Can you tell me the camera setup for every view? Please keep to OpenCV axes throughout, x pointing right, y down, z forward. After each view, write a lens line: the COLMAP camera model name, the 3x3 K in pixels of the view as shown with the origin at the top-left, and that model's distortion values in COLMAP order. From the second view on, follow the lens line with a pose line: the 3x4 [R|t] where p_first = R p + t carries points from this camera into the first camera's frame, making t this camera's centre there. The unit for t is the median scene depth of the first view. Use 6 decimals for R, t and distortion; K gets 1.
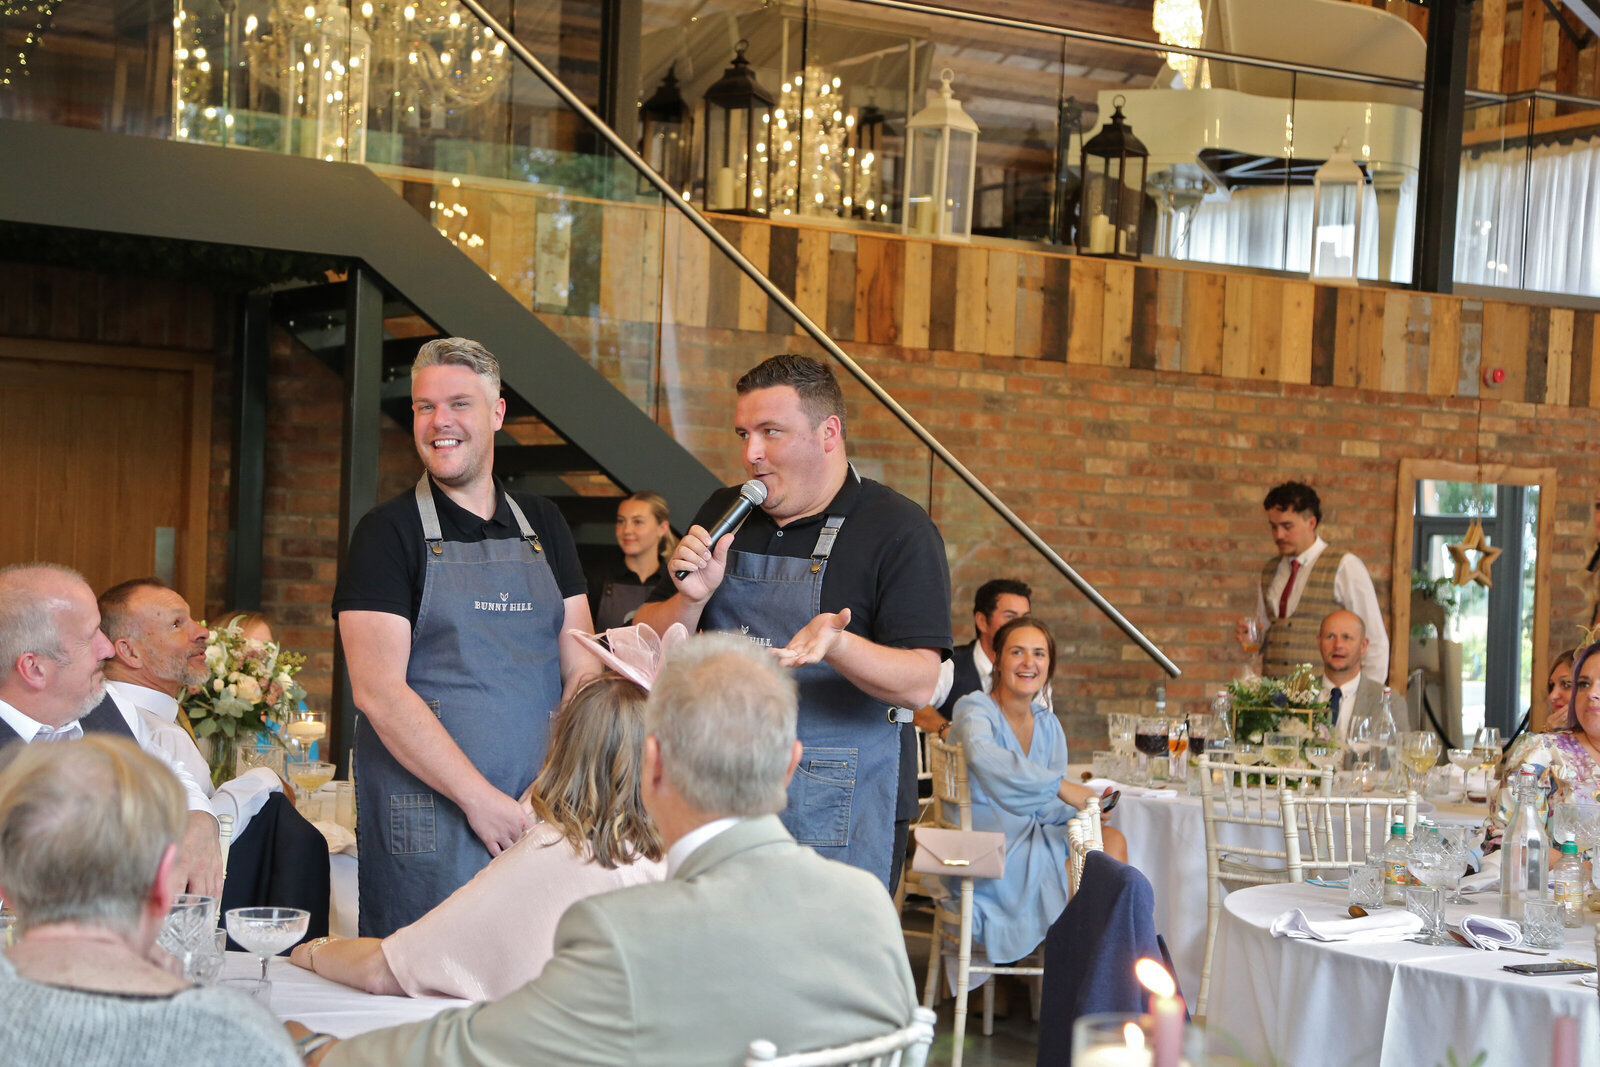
lens RADIAL K [[2812.9, 0, 795.0], [0, 2812.9, 557.4], [0, 0, 1]] dist [0.308905, 0.000000]
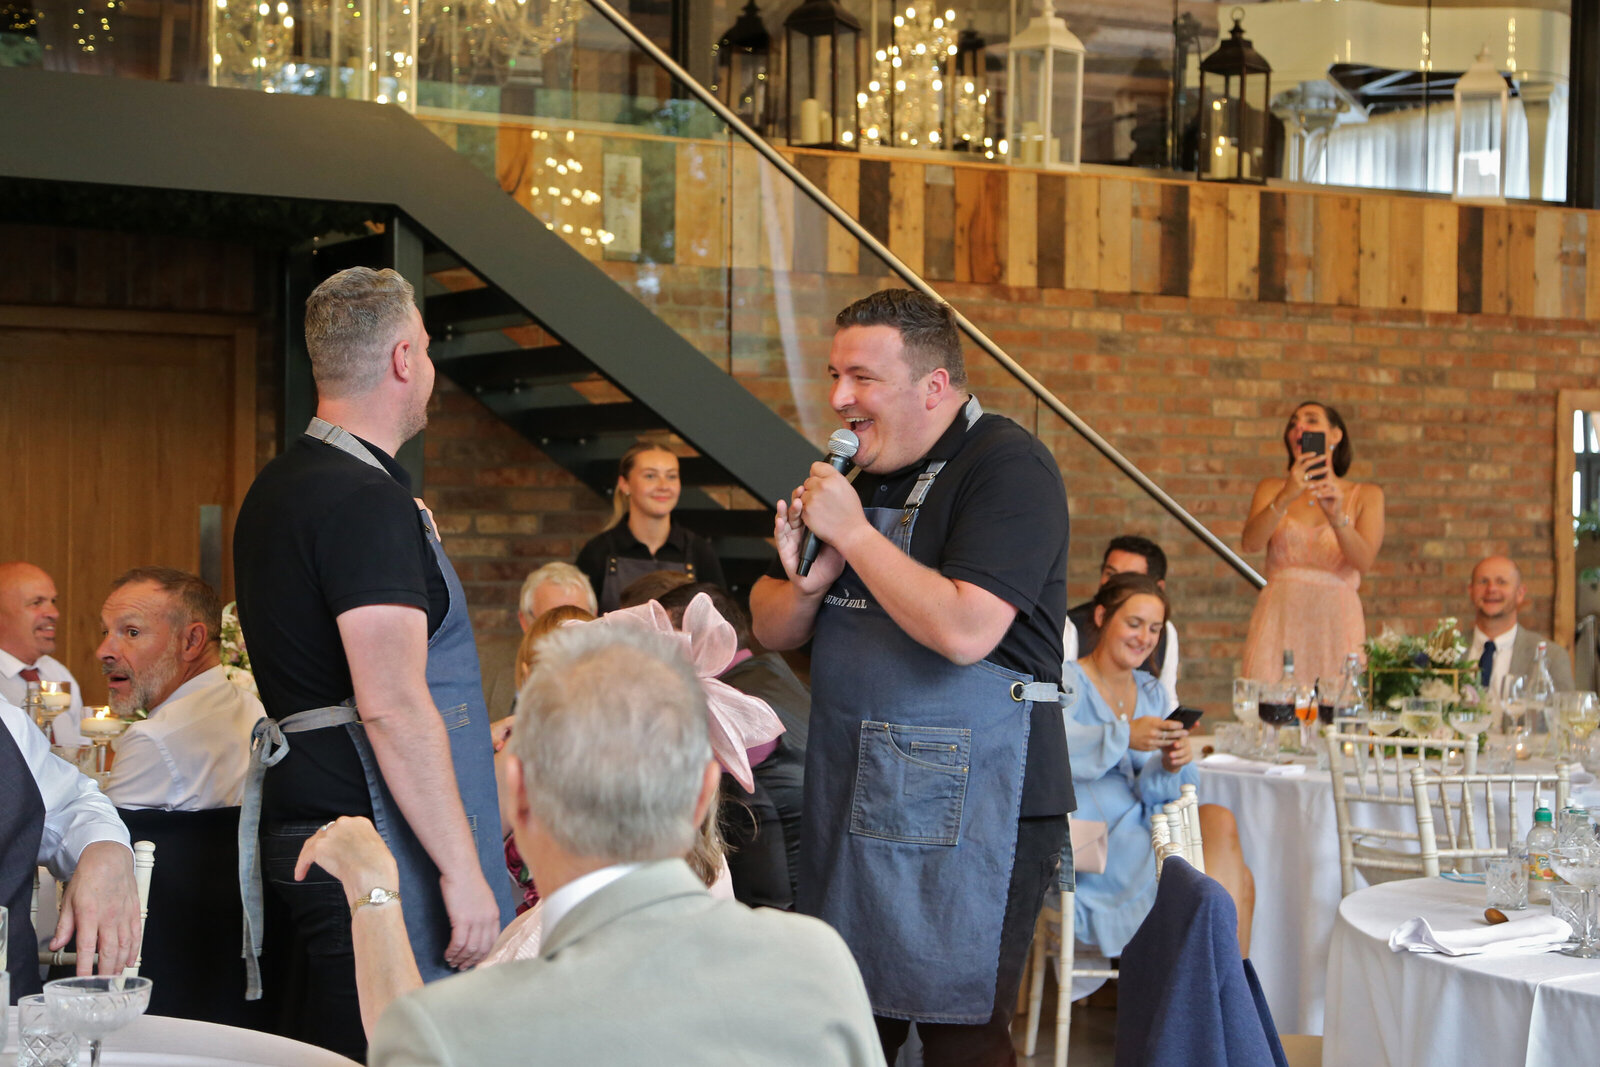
lens RADIAL K [[2836.9, 0, 858.9], [0, 2836.9, 490.5], [0, 0, 1]] dist [0.254702, 0.000000]
pose [[0.998827, -0.030586, -0.037526, 0.021071], [0.030237, 0.999494, -0.009836, 0.000190], [0.037808, 0.008690, 0.999247, 0.063367]]
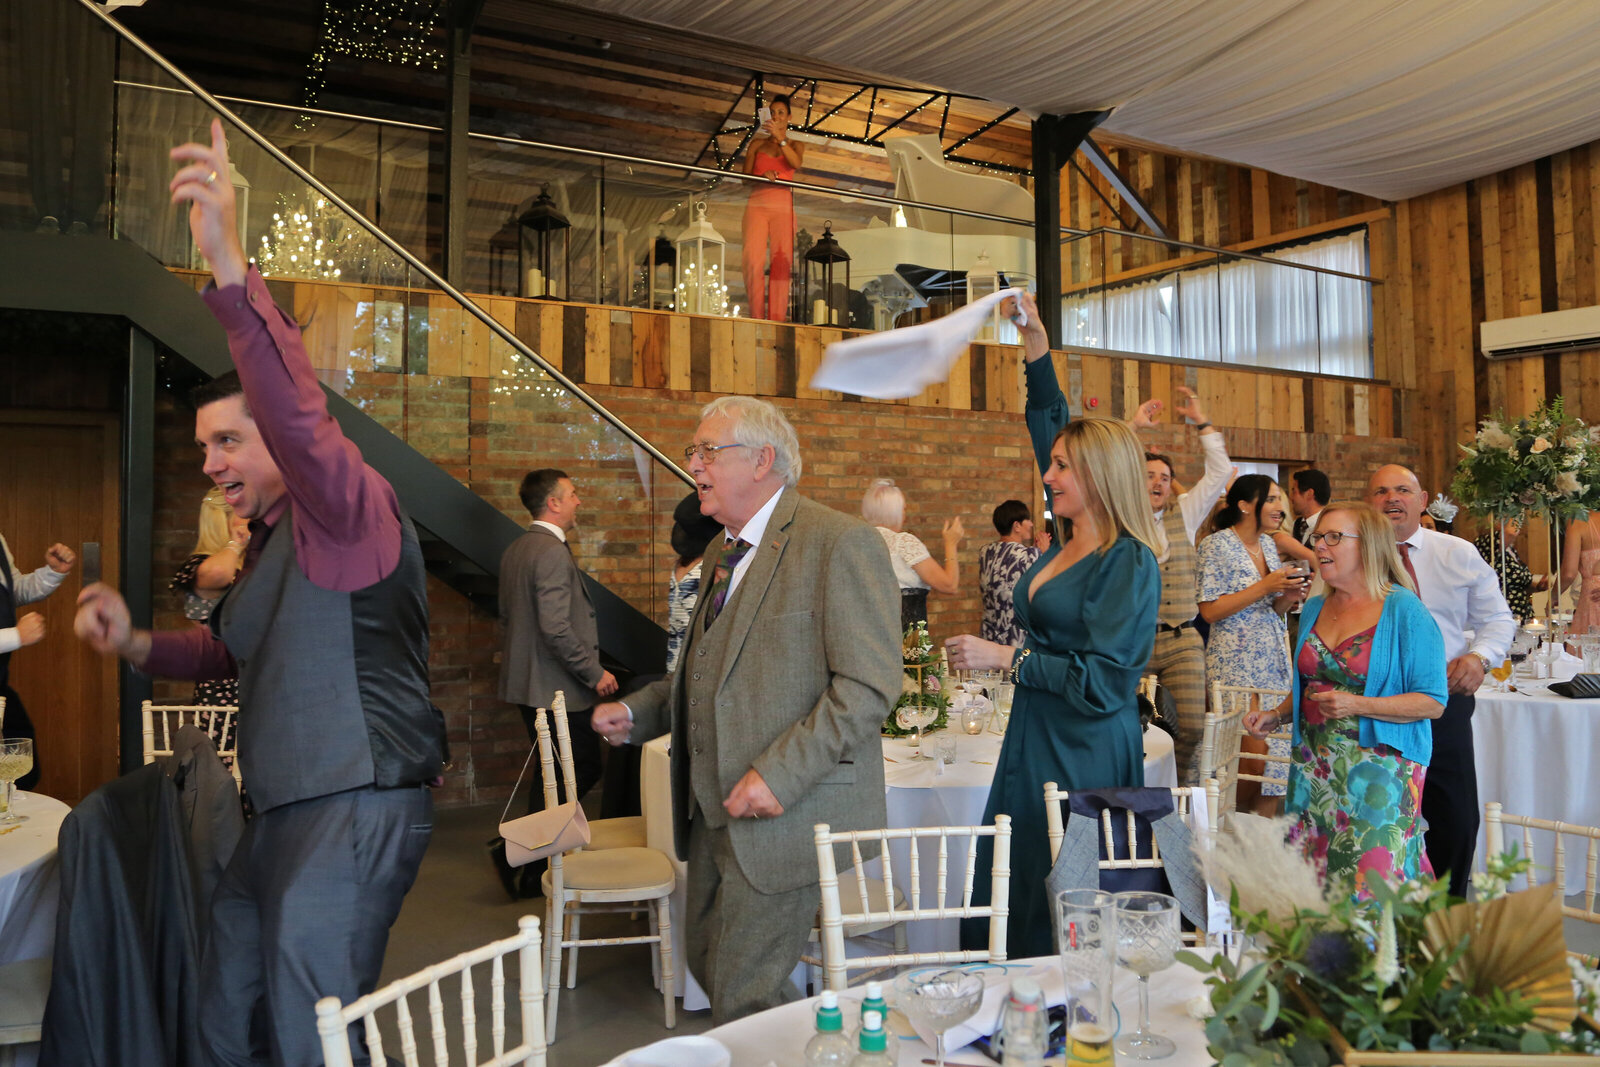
lens RADIAL K [[1193.0, 0, 797.4], [0, 1193.0, 497.6], [0, 0, 1]] dist [-0.115451, 0.064719]
pose [[0.998534, -0.046649, -0.027463, 0.108950], [0.045713, 0.998384, -0.033765, 0.001744], [0.028993, 0.032461, 0.999052, 0.390213]]
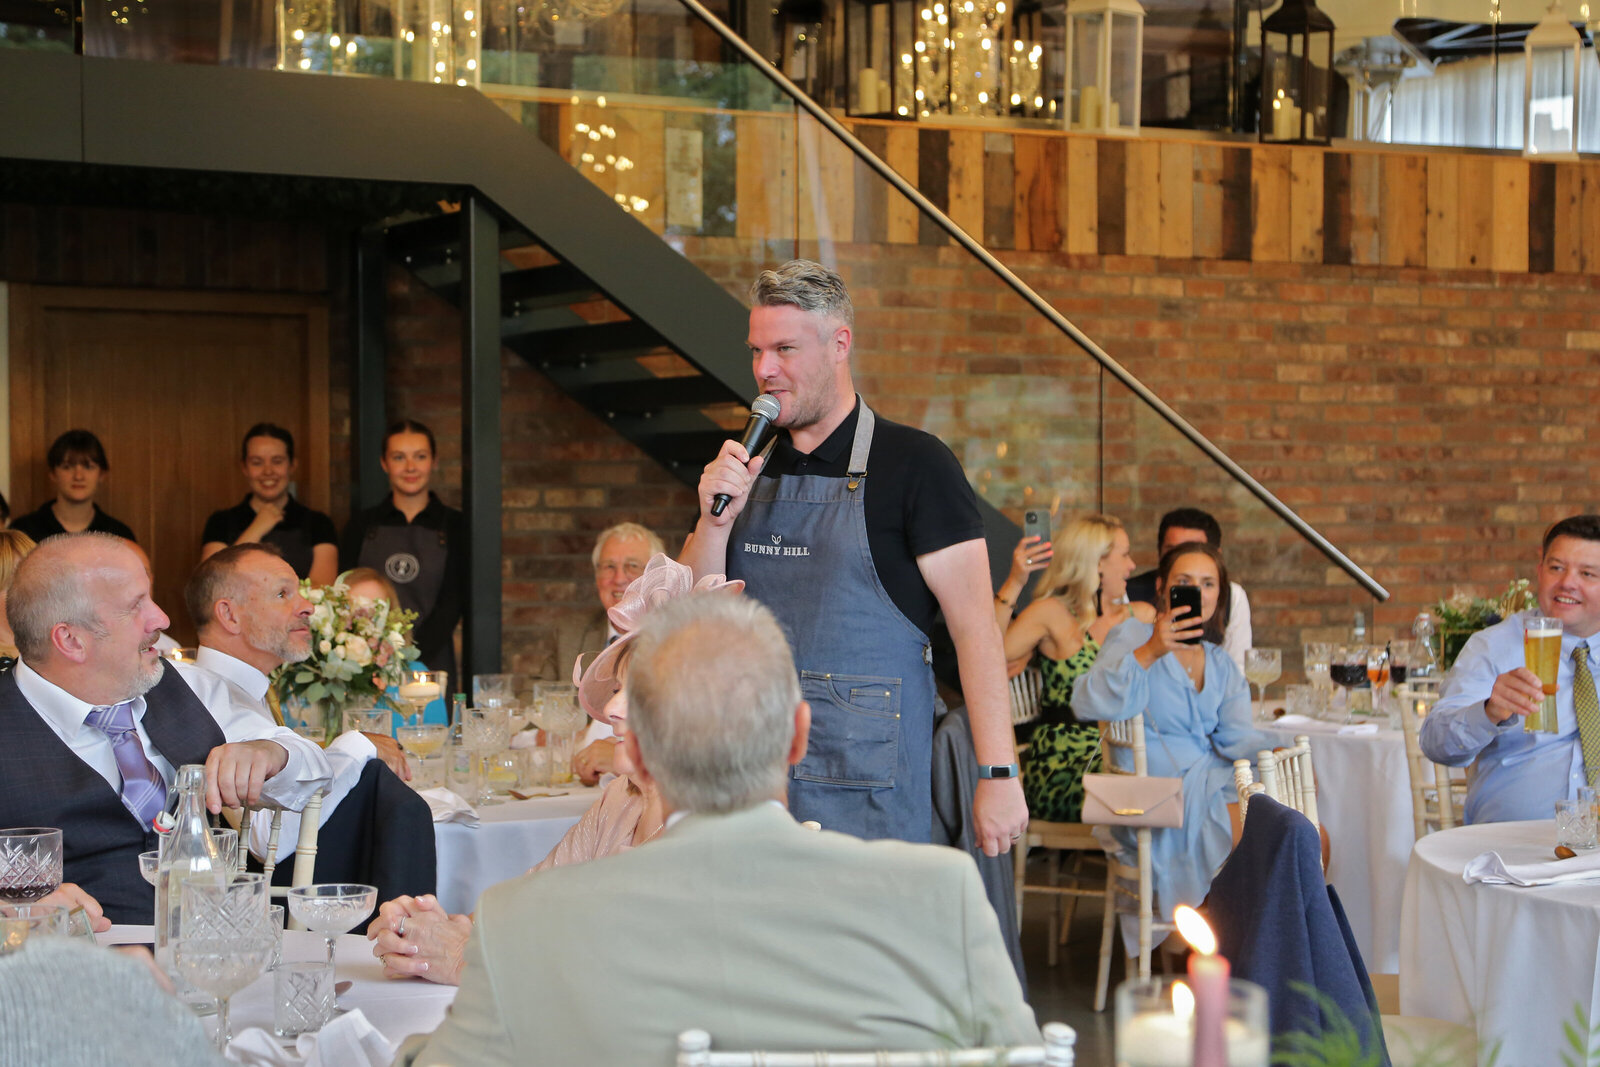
lens RADIAL K [[3016.6, 0, 803.4], [0, 3016.6, 498.7], [0, 0, 1]] dist [0.333197, 0.000000]
pose [[0.997008, -0.041197, -0.065410, 0.012670], [0.041327, 0.999145, 0.000632, 0.001120], [0.065329, -0.003333, 0.997858, 0.007405]]
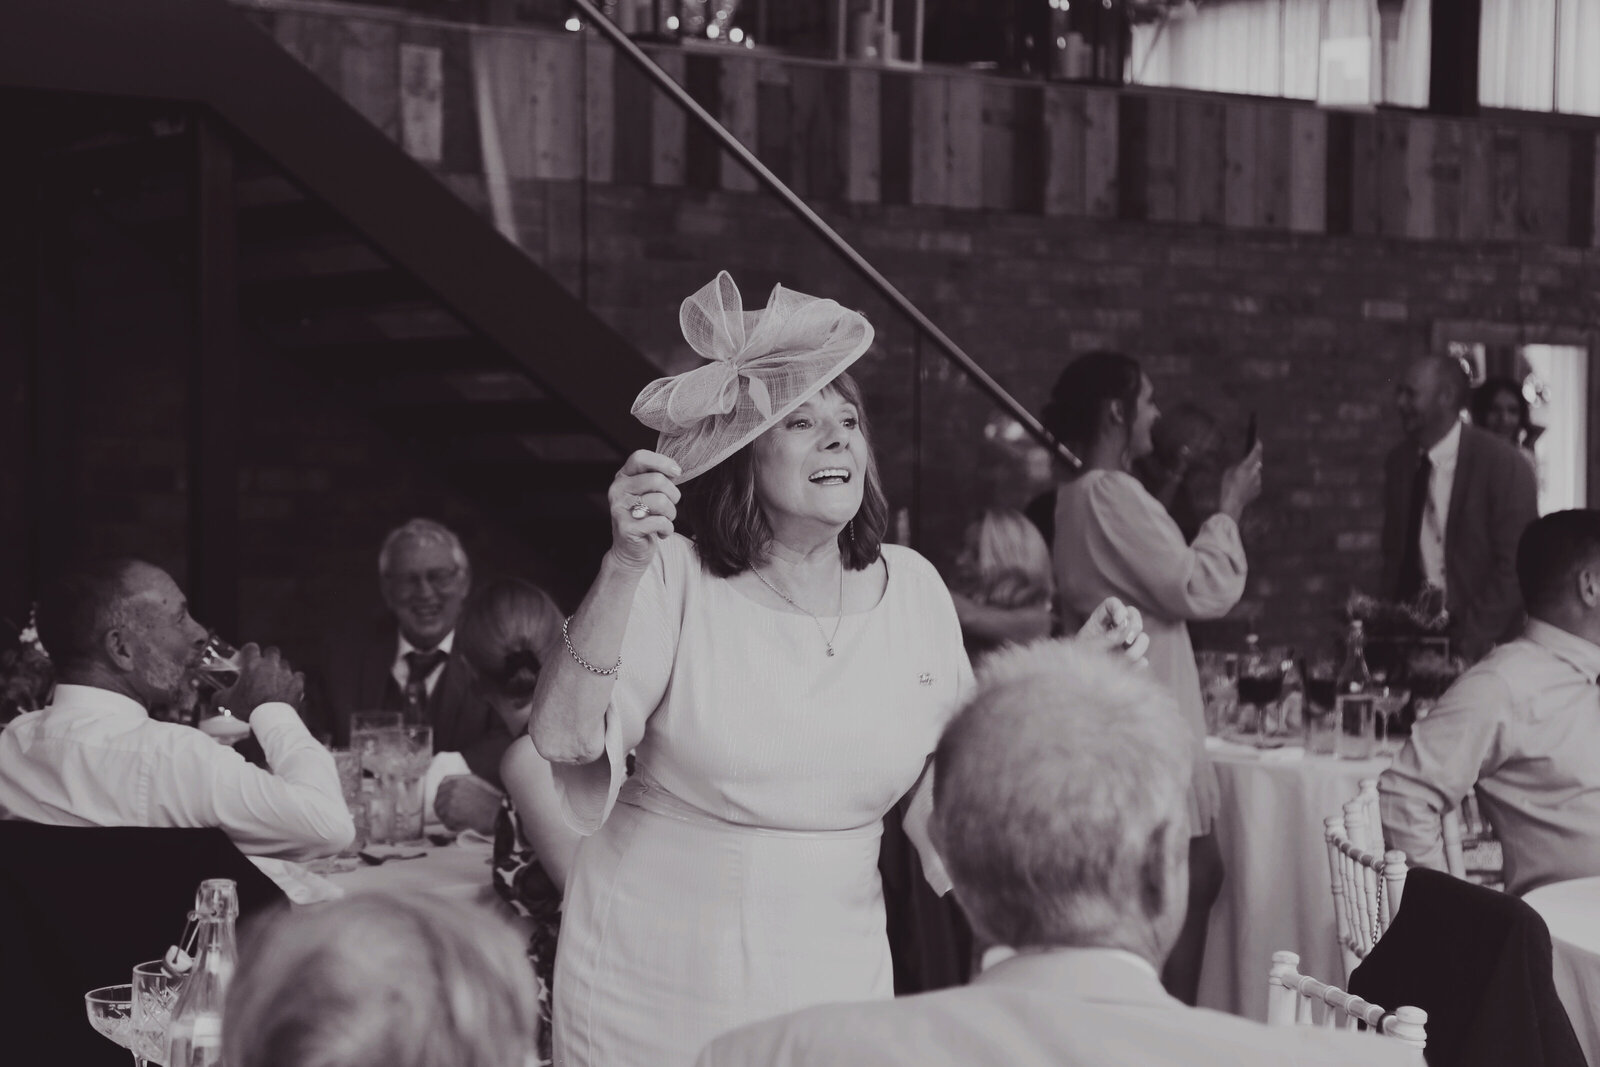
lens RADIAL K [[3183.0, 0, 766.4], [0, 3183.0, 500.3], [0, 0, 1]] dist [0.288387, 0.000000]
pose [[0.996682, -0.037176, 0.072405, -0.051753], [0.036170, 0.999231, 0.015164, -0.003738], [-0.072913, -0.012494, 0.997260, 0.085874]]
